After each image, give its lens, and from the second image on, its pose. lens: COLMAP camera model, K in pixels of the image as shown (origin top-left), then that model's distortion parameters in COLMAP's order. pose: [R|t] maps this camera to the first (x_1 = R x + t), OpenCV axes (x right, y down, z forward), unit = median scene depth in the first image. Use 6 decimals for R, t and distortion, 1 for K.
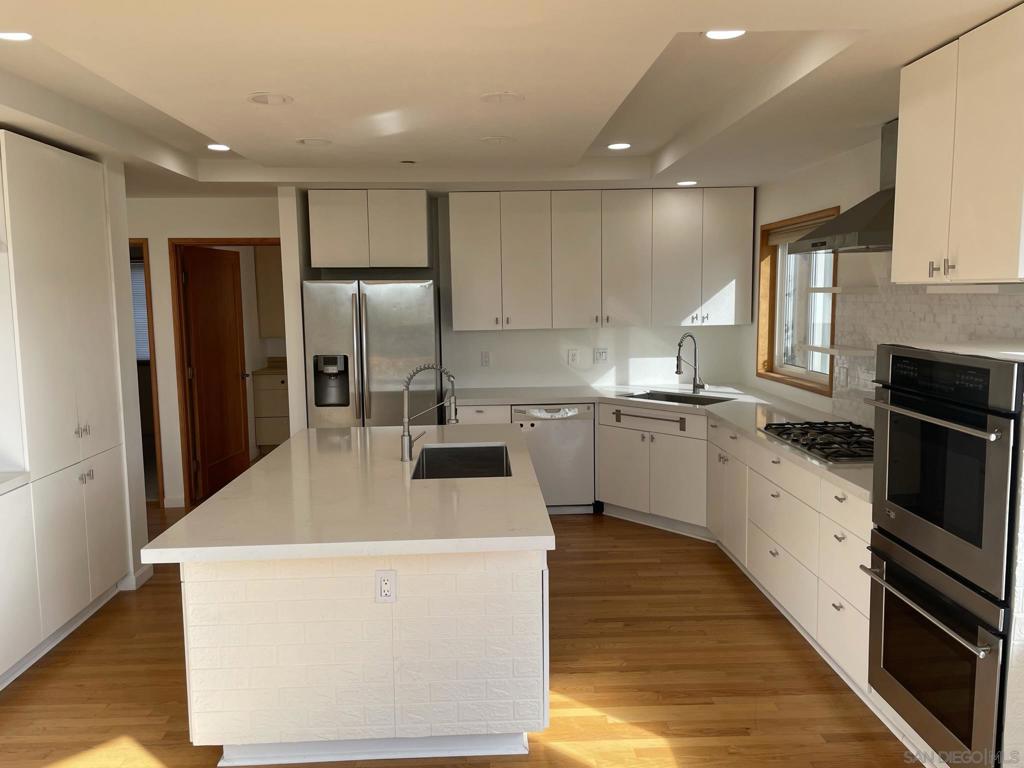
lens RADIAL K [[784.4, 0, 509.2], [0, 784.4, 385.9], [0, 0, 1]] dist [0.090901, -0.106981]
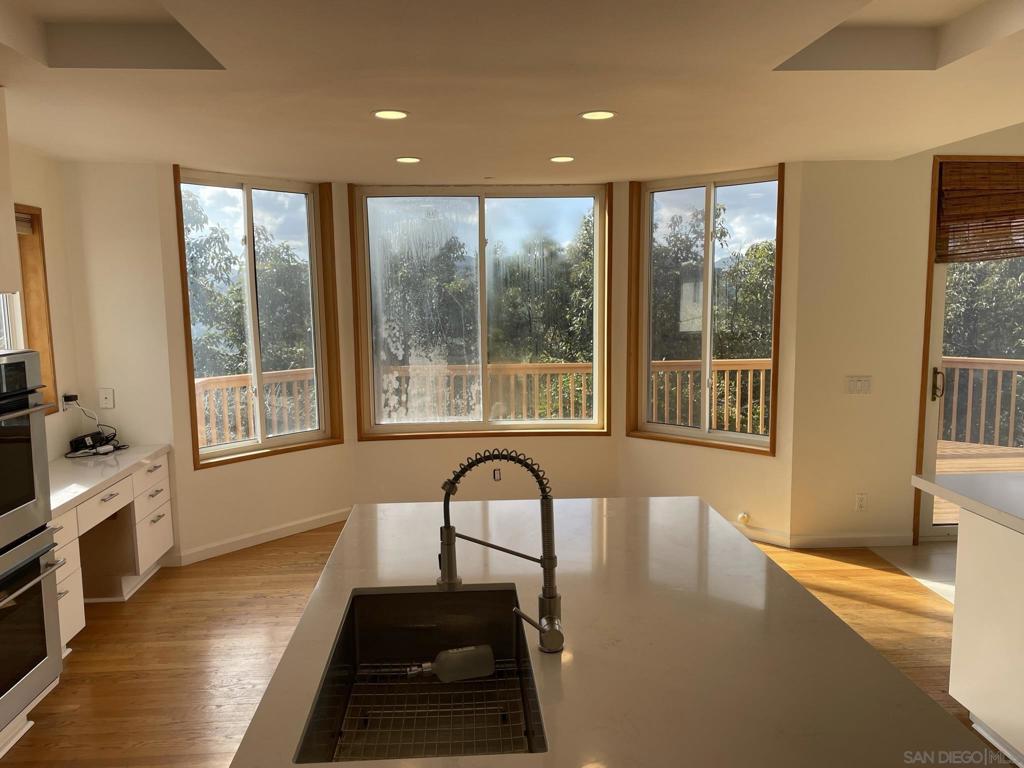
lens RADIAL K [[784.4, 0, 504.1], [0, 784.4, 395.2], [0, 0, 1]] dist [0.090901, -0.106981]
pose [[-0.999543, 0.026285, -0.014918, -0.066006], [0.021765, 0.968483, 0.248126, -0.108903], [0.020970, 0.247688, -0.968613, 0.907675]]
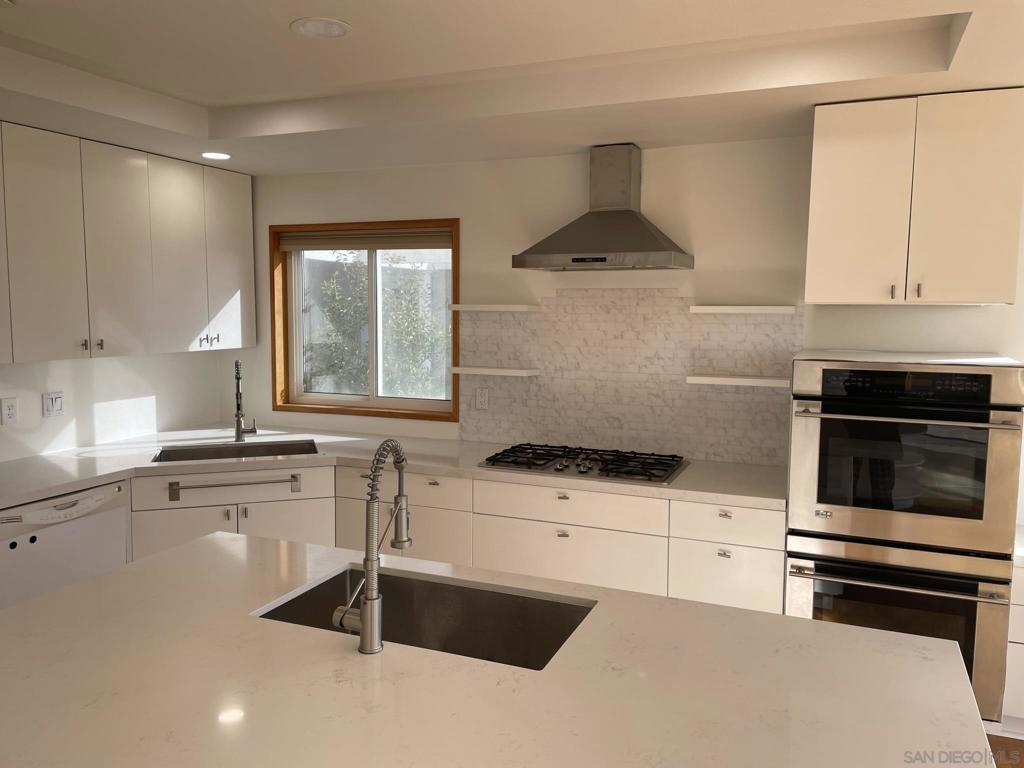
lens RADIAL K [[784.4, 0, 513.4], [0, 784.4, 379.5], [0, 0, 1]] dist [0.090901, -0.106981]
pose [[0.421067, -0.068595, 0.904432, -0.330493], [0.094041, 0.995064, 0.031687, -0.048284], [-0.902141, 0.071712, 0.425439, 0.449530]]
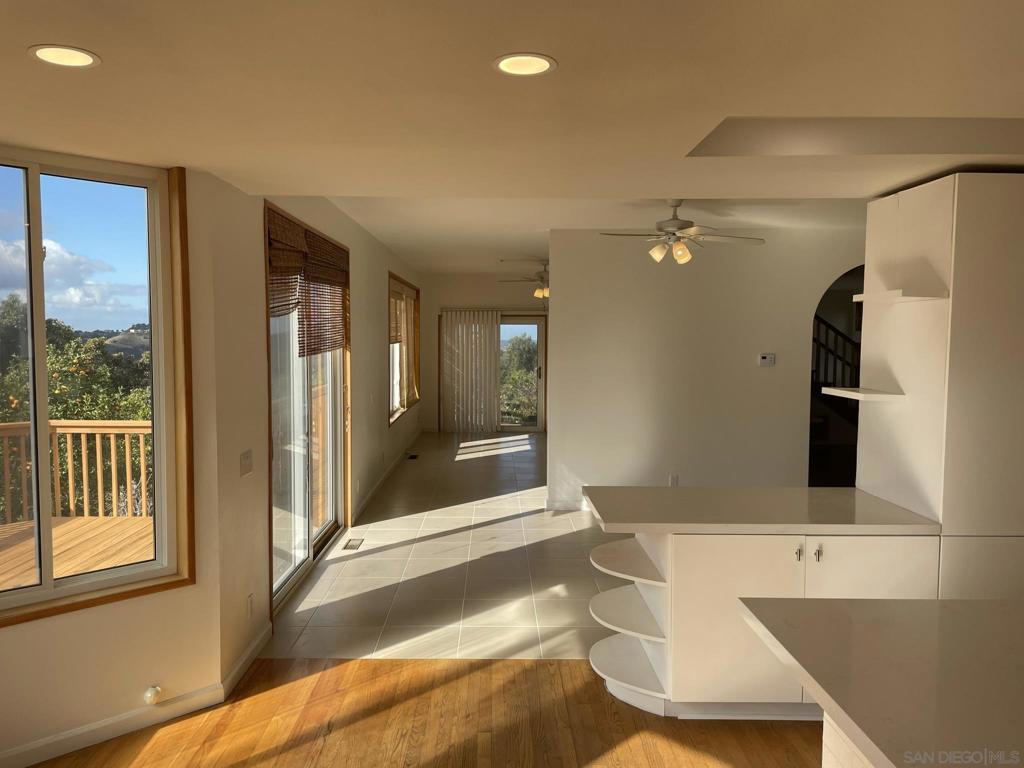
lens RADIAL K [[784.4, 0, 511.2], [0, 784.4, 388.6], [0, 0, 1]] dist [0.090901, -0.106981]
pose [[-0.022684, 0.080350, -0.996509, 0.219685], [-0.121752, 0.989124, 0.082526, -0.043272], [0.992301, 0.123199, -0.012654, 0.294361]]
